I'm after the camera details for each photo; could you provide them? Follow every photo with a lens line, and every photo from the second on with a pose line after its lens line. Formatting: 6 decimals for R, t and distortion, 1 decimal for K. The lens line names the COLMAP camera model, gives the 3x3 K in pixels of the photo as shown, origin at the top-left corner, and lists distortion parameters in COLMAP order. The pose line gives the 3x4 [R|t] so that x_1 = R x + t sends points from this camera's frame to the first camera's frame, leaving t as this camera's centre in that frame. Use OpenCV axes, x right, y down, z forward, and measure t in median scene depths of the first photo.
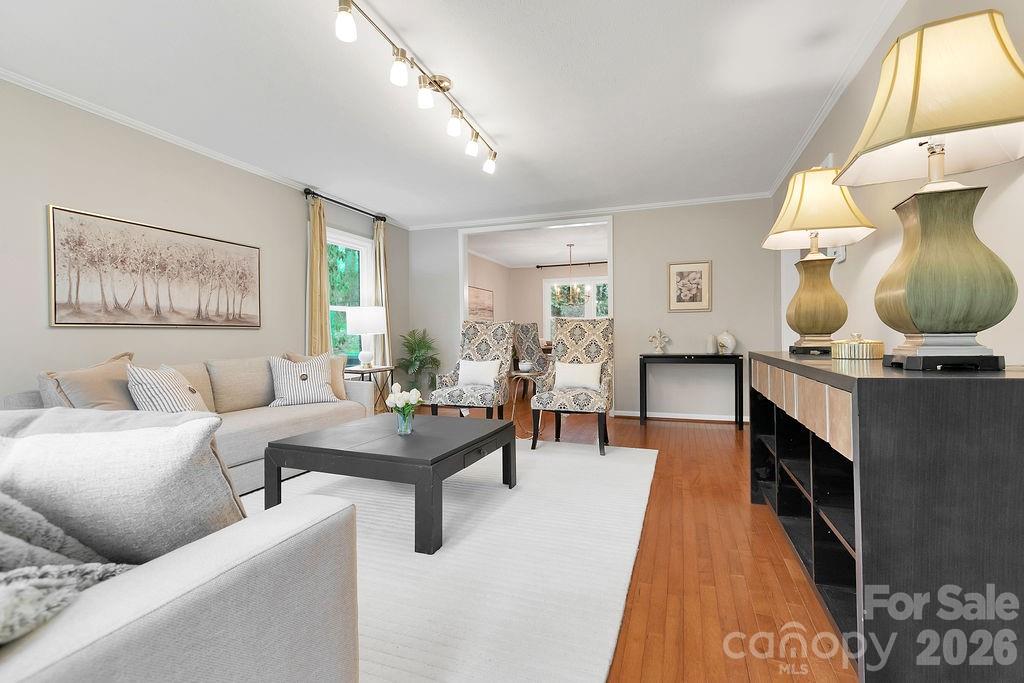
lens RADIAL K [[455.1, 0, 512.0], [0, 455.1, 341.5], [0, 0, 1]] dist [-0.046929, -0.000143]
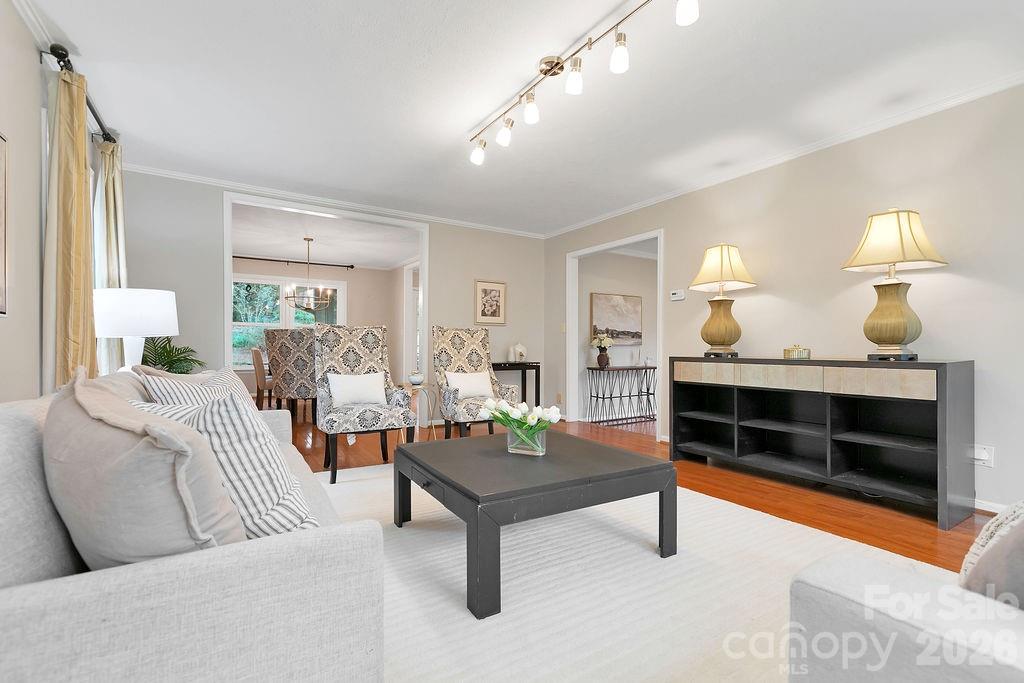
lens RADIAL K [[466.3, 0, 512.0], [0, 466.3, 341.5], [0, 0, 1]] dist [0.000475, 0.000069]
pose [[0.606313, 0.020691, 0.794957, -0.545677], [0.001157, 0.999637, -0.026901, 0.007173], [-0.795225, 0.017230, 0.606069, 0.273241]]
